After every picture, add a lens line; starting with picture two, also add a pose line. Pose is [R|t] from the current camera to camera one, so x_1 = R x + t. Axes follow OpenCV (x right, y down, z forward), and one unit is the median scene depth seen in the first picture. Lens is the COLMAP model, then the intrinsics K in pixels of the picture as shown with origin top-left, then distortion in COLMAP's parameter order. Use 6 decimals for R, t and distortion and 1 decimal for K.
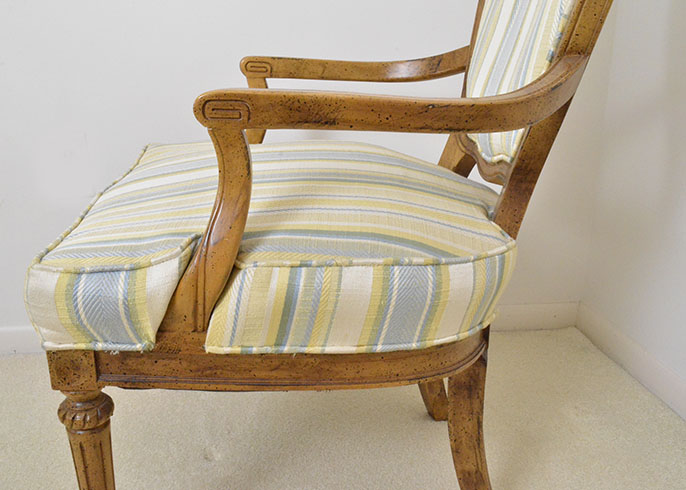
lens RADIAL K [[698.4, 0, 343.0], [0, 698.4, 245.0], [0, 0, 1]] dist [-0.011665, -0.015565]
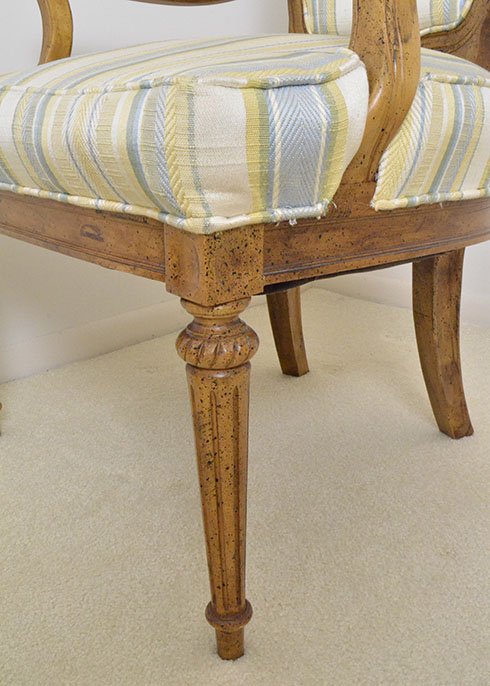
lens RADIAL K [[698.4, 0, 245.0], [0, 698.4, 343.0], [0, 0, 1]] dist [-0.011665, -0.015565]
pose [[0.786011, -0.226824, 0.575098, -0.773747], [0.223772, 0.971567, 0.077357, 0.203347], [-0.576292, 0.067888, 0.814419, 0.475657]]
